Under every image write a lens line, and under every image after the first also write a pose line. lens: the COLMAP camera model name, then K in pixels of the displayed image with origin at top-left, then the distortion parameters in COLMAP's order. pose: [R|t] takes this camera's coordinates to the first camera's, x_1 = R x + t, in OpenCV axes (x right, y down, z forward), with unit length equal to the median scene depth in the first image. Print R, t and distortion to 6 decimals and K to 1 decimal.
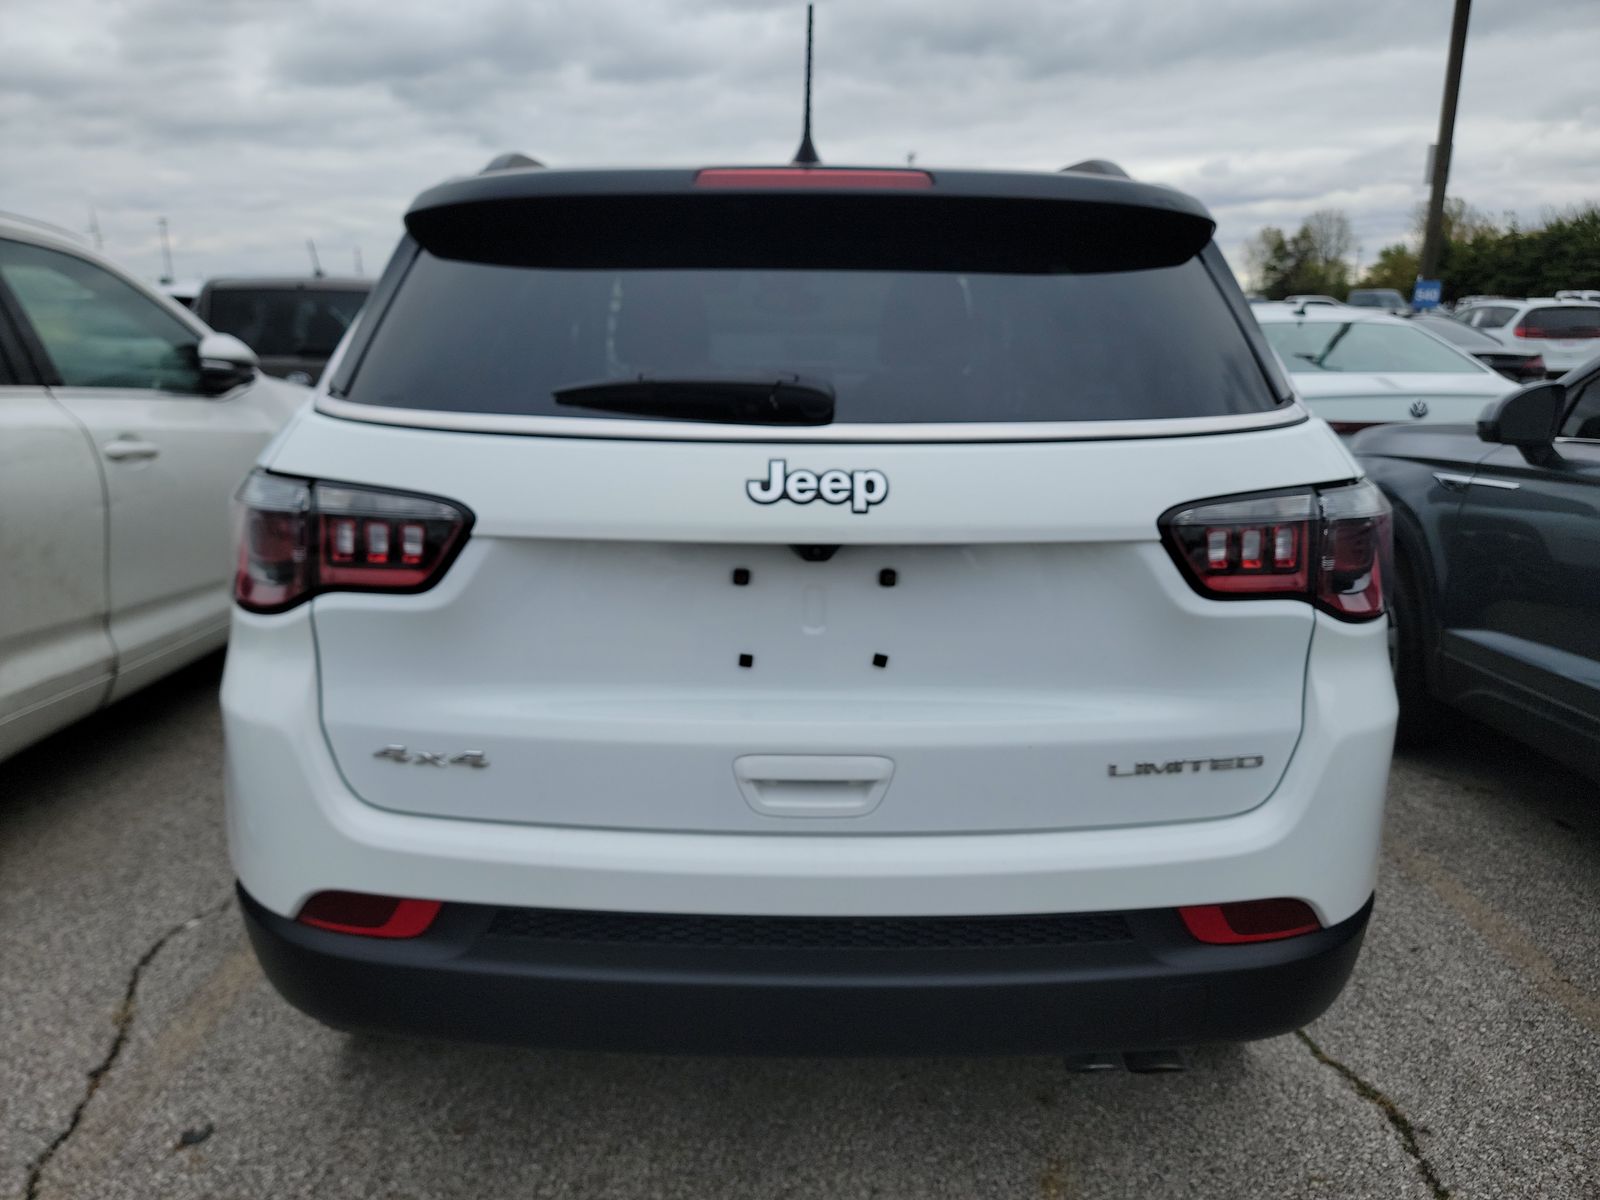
lens RADIAL K [[1145.4, 0, 796.8], [0, 1145.4, 577.8], [0, 0, 1]] dist [0.063702, -0.069270]
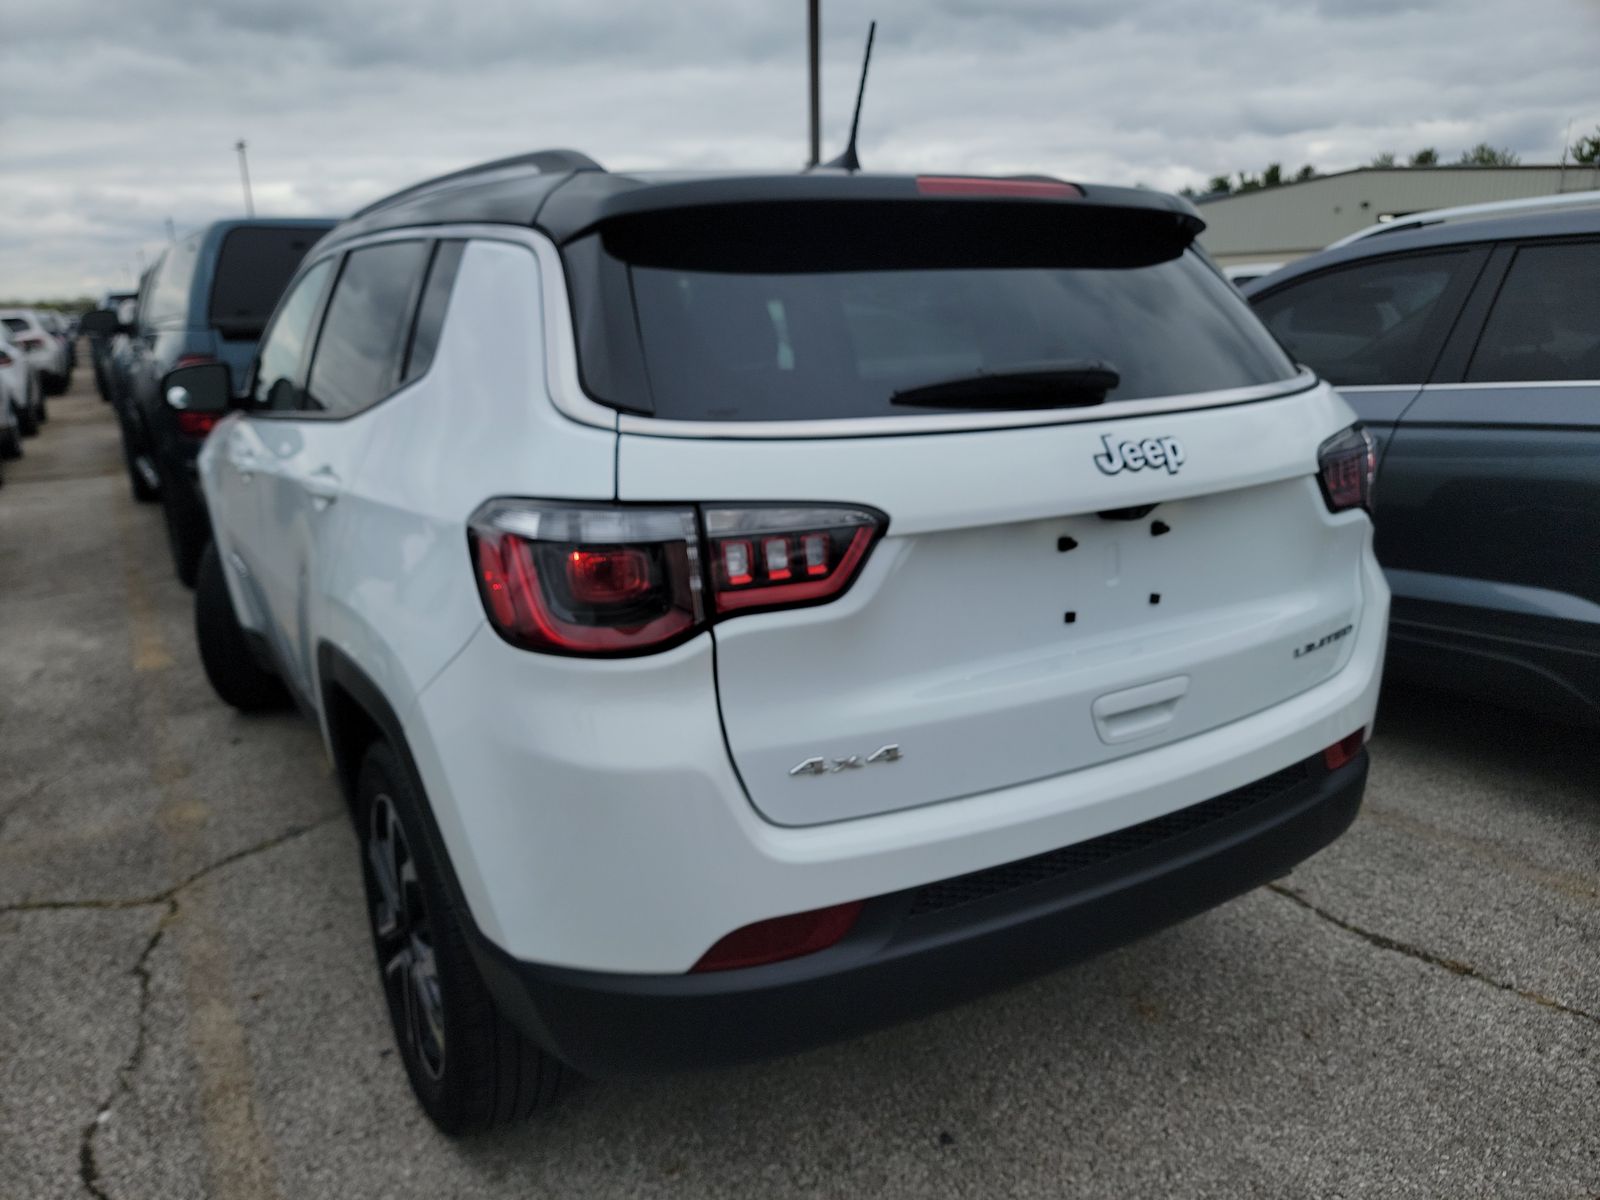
lens RADIAL K [[1142.0, 0, 800.0], [0, 1142.0, 600.0], [0, 0, 1]] dist [0.019488, -0.004219]
pose [[0.856232, -0.158108, 0.491801, -0.823240], [0.145484, 0.987281, 0.064109, -0.055091], [-0.495682, 0.016657, 0.868344, 0.148036]]
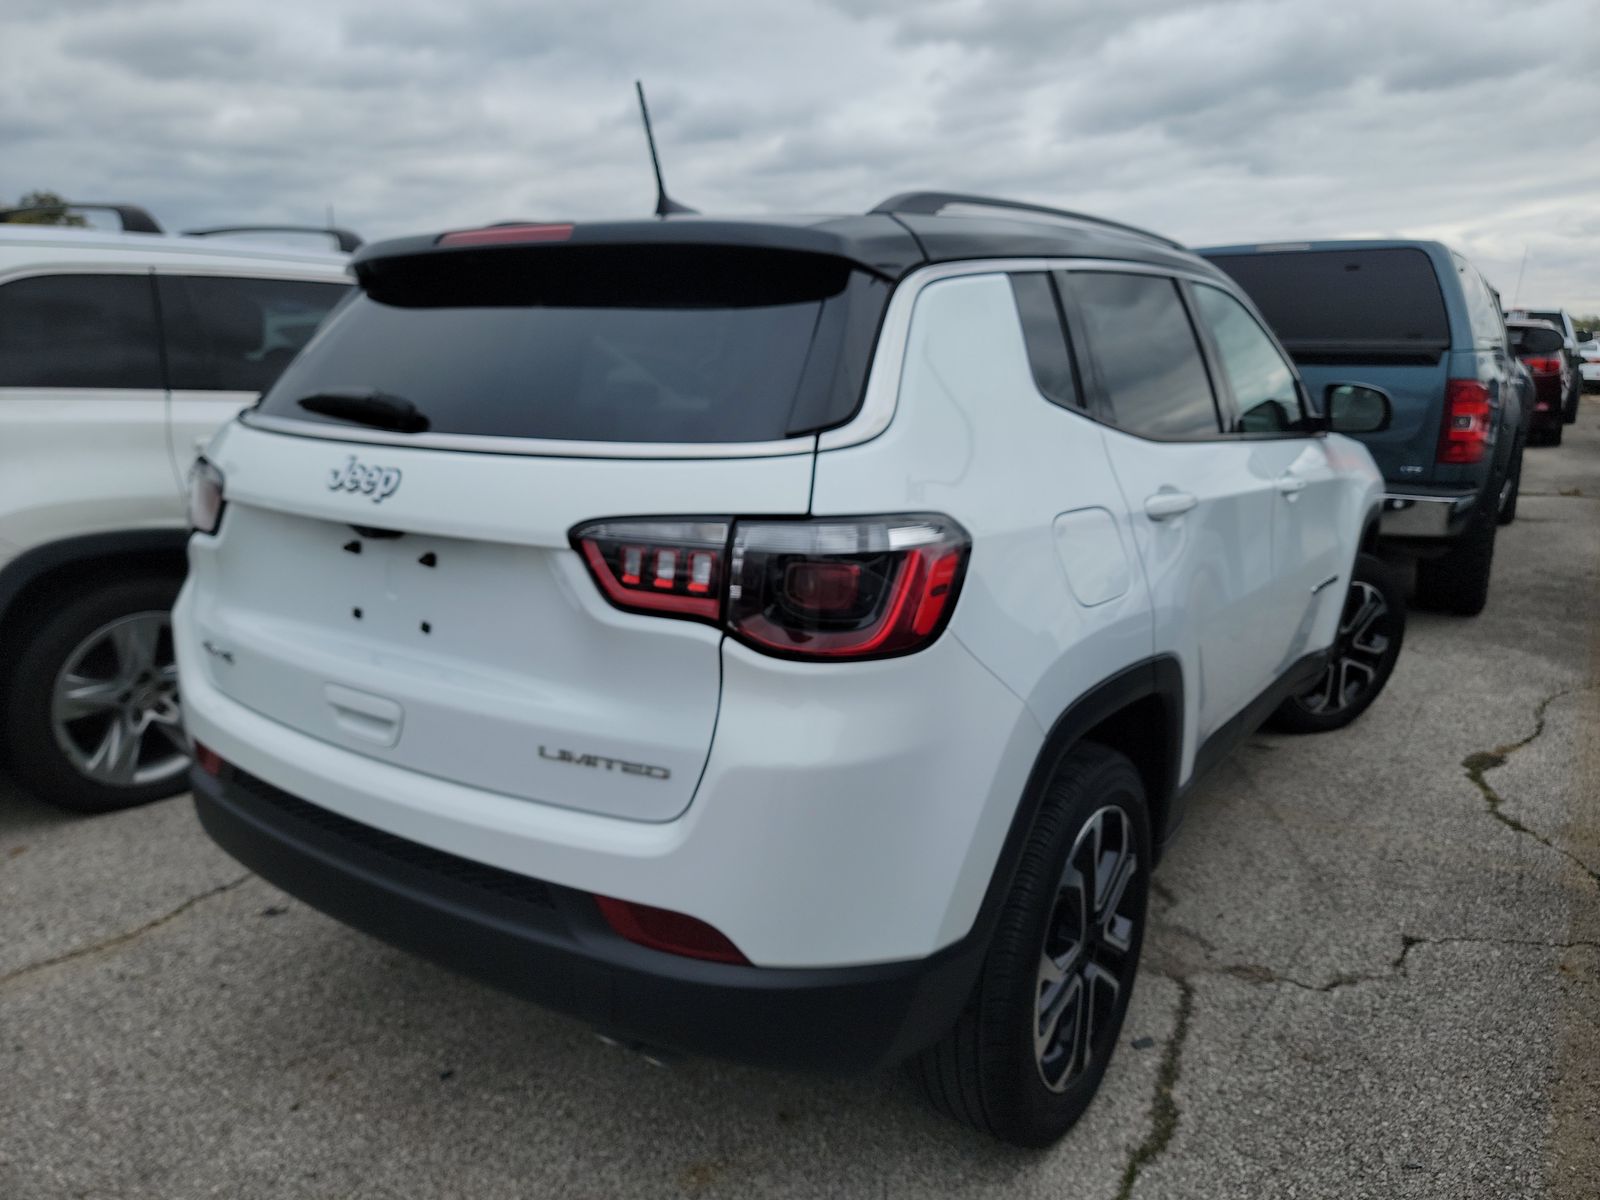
lens RADIAL K [[1145.4, 0, 796.8], [0, 1145.4, 577.8], [0, 0, 1]] dist [0.063702, -0.069270]
pose [[0.818629, 0.111730, -0.563350, 1.071771], [-0.127640, 0.991757, 0.011216, -0.043775], [0.559960, 0.062724, 0.826142, 0.200997]]
